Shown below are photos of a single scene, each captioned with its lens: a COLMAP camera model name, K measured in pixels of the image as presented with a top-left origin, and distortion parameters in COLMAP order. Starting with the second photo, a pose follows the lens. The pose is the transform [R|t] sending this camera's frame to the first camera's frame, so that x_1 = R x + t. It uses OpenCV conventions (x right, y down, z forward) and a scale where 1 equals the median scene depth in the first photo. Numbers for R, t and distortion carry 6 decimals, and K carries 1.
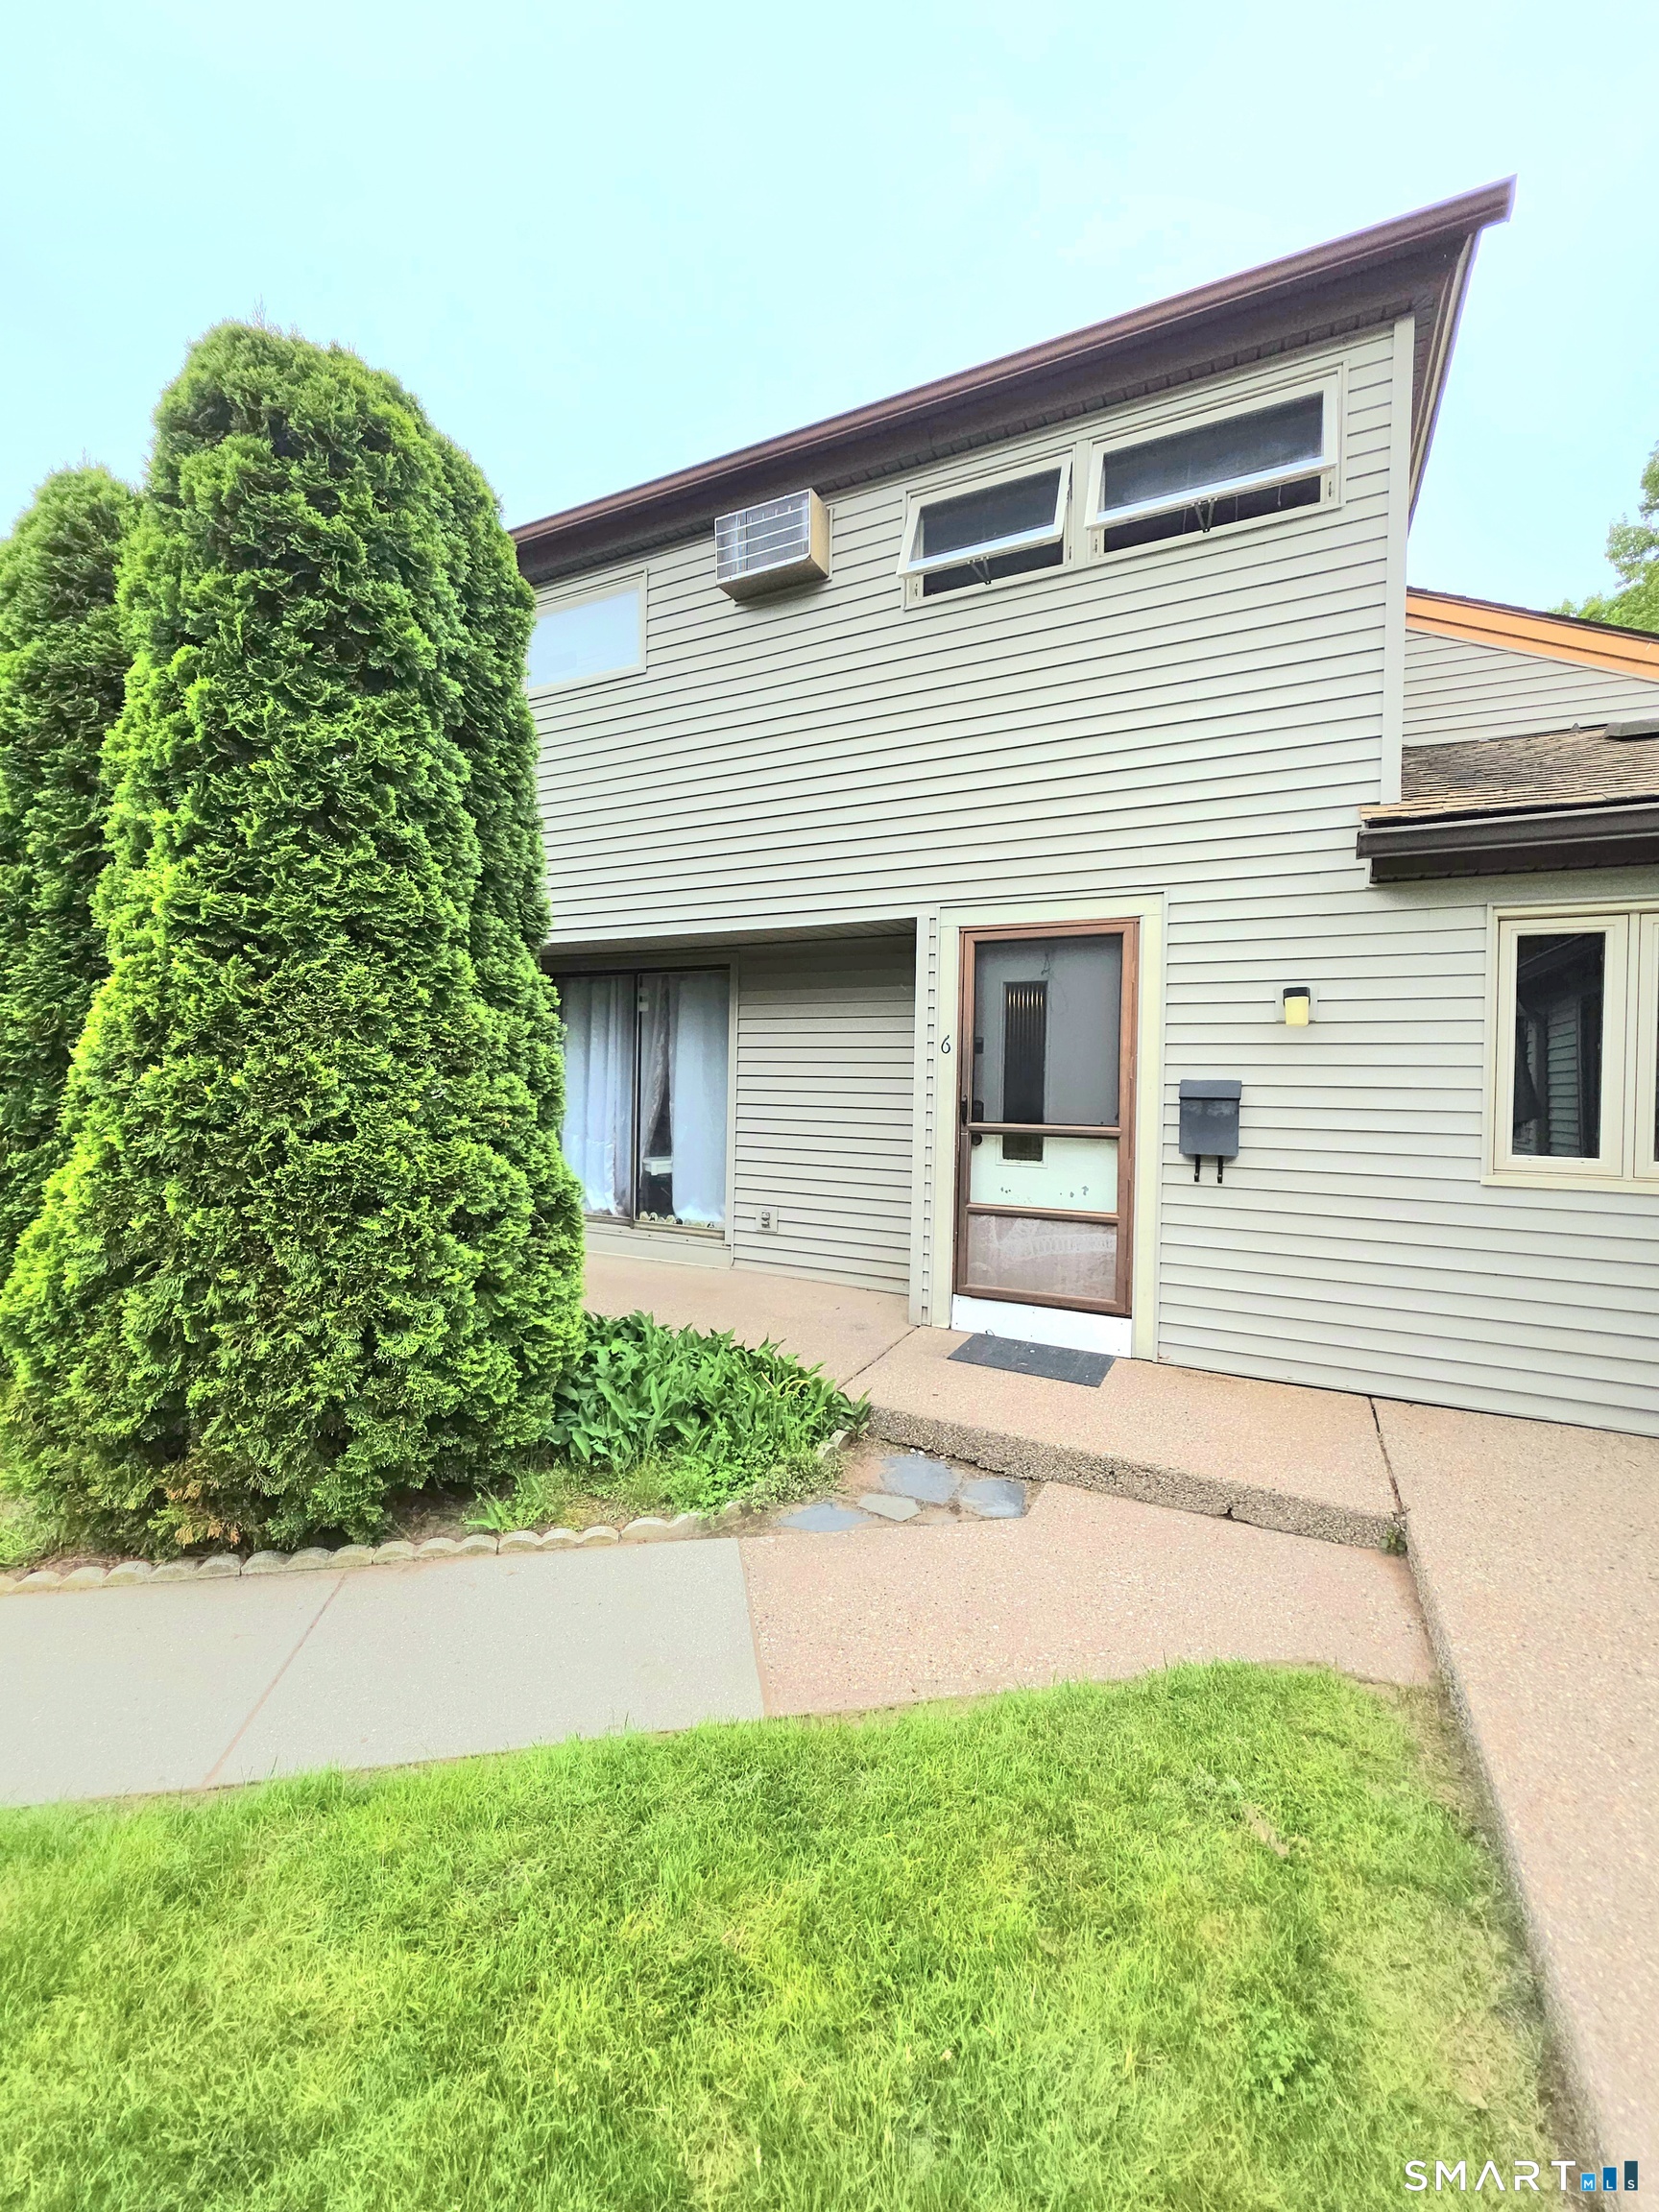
lens RADIAL K [[903.9, 0, 821.7], [0, 903.9, 1100.5], [0, 0, 1]] dist [0.000083, 0.000009]
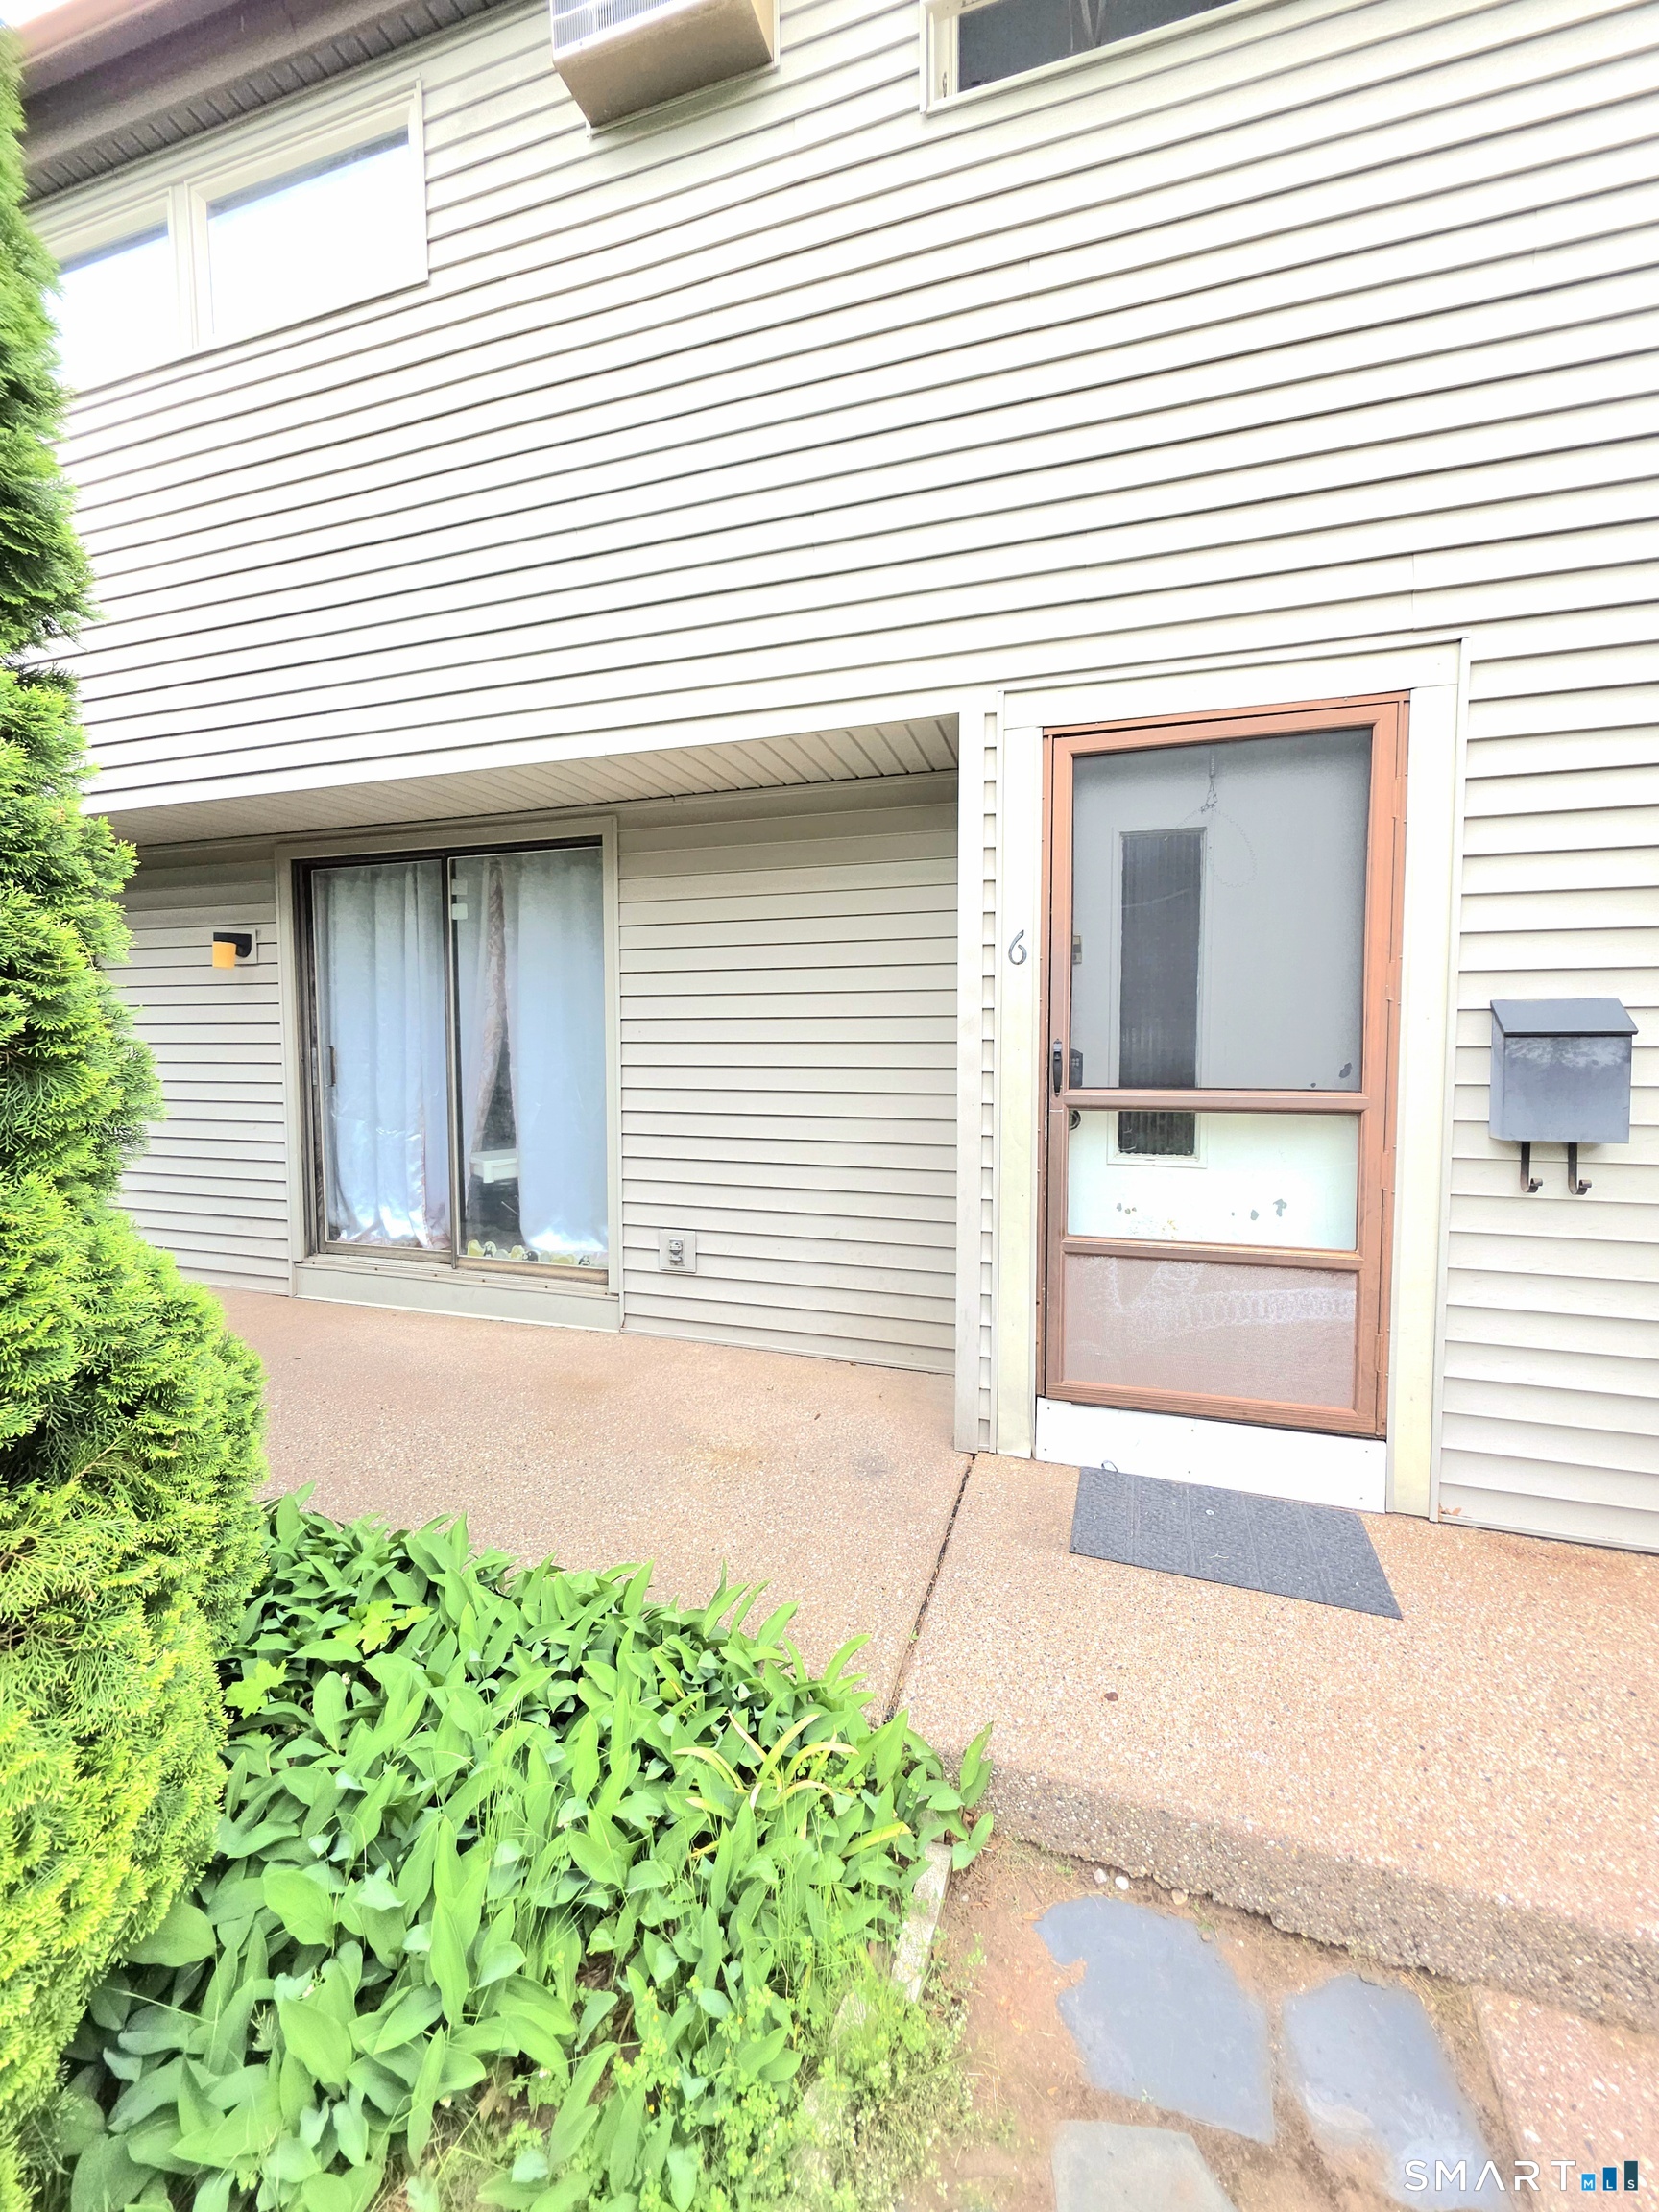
lens RADIAL K [[898.4, 0, 829.5], [0, 898.4, 1106.0], [0, 0, 1]] dist [-0.000179, 0.000041]
pose [[0.988227, -0.028690, 0.150280, -0.059676], [0.020924, 0.998375, 0.053007, 0.002280], [-0.151557, -0.049239, 0.987221, 0.479003]]
